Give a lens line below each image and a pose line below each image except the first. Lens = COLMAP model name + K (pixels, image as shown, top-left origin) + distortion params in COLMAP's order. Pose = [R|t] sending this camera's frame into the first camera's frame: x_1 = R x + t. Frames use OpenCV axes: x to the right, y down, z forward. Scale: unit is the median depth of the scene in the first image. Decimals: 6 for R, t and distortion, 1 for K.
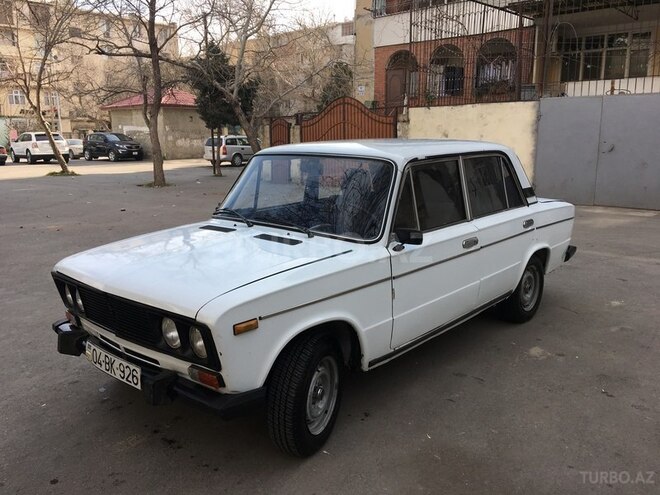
lens RADIAL K [[557.0, 0, 331.2], [0, 557.0, 245.0], [0, 0, 1]] dist [0.084795, -0.108348]
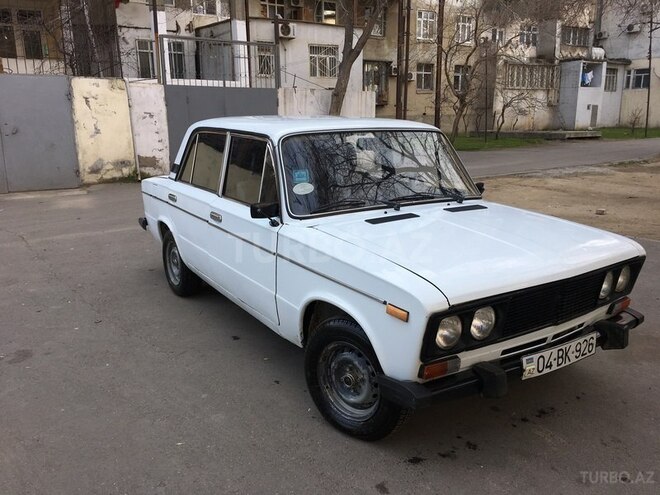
lens RADIAL K [[557.0, 0, 331.2], [0, 557.0, 245.0], [0, 0, 1]] dist [0.084795, -0.108348]
pose [[0.247620, -0.217950, 0.944024, -0.309809], [0.193001, 0.965937, 0.172384, -0.046311], [-0.949439, 0.139511, 0.281250, 0.252046]]
